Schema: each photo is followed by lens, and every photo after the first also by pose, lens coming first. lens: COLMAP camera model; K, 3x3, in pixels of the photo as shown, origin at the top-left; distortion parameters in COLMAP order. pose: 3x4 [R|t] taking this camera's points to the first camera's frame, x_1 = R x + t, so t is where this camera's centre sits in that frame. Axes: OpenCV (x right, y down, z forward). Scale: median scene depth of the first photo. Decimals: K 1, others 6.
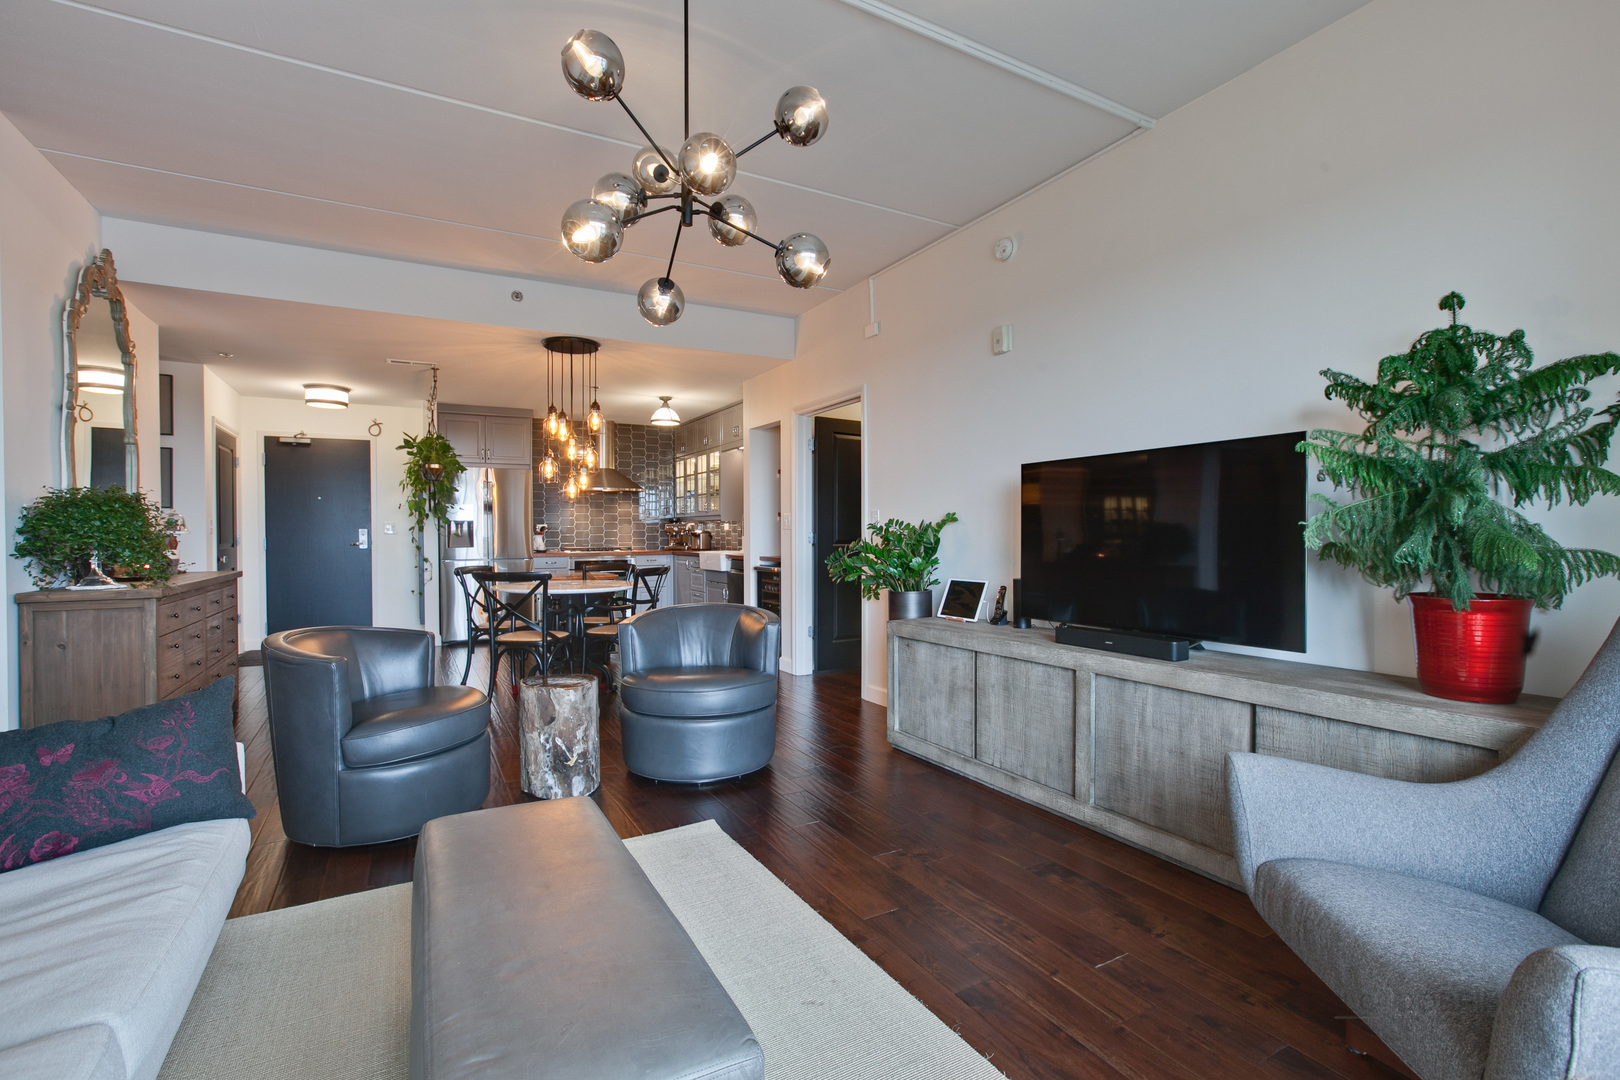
lens RADIAL K [[745.2, 0, 810.4], [0, 745.2, 542.5], [0, 0, 1]] dist [-0.029917, 0.000457]
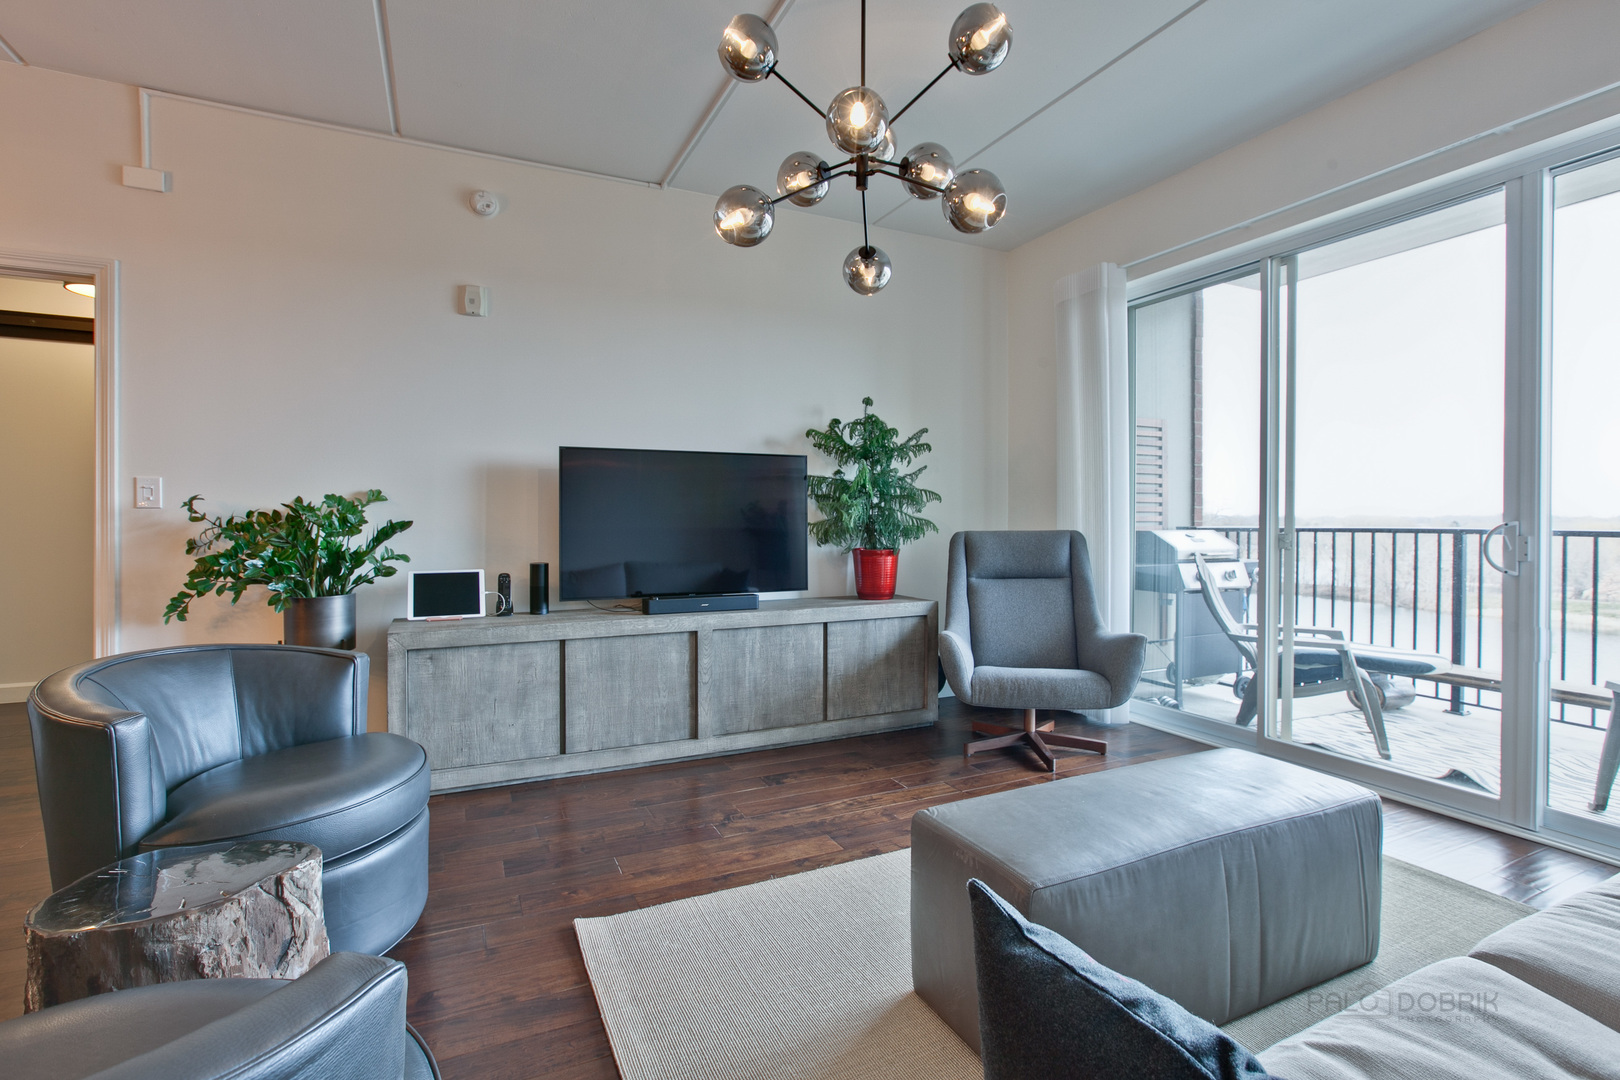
lens RADIAL K [[752.9, 0, 801.1], [0, 752.9, 519.0], [0, 0, 1]] dist [-0.030375, 0.000831]
pose [[0.059023, 0.006024, 0.998238, -0.325727], [0.009264, 0.999935, -0.006582, 0.000756], [-0.998214, 0.009636, 0.058963, 0.293969]]
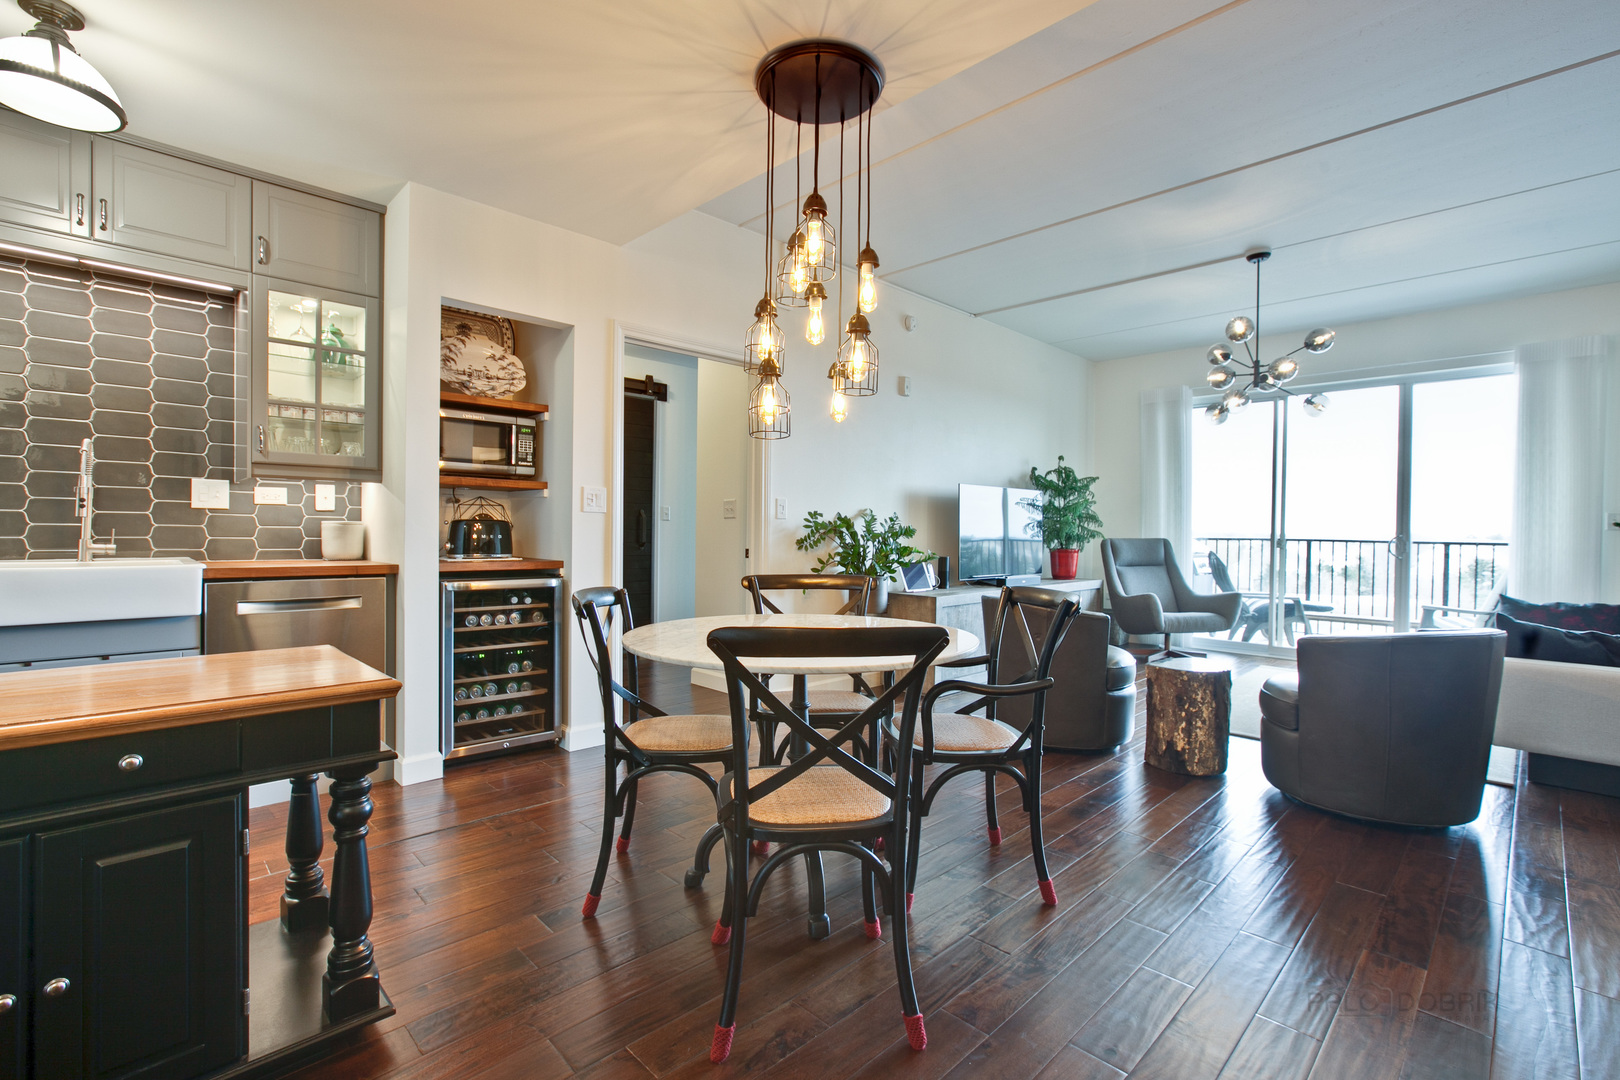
lens RADIAL K [[745.2, 0, 810.4], [0, 745.2, 542.5], [0, 0, 1]] dist [-0.029917, 0.000457]
pose [[-0.274513, -0.013872, 0.961483, -0.549411], [-0.000268, 0.999897, 0.014350, -0.000828], [-0.961583, 0.003681, -0.274488, 0.824943]]
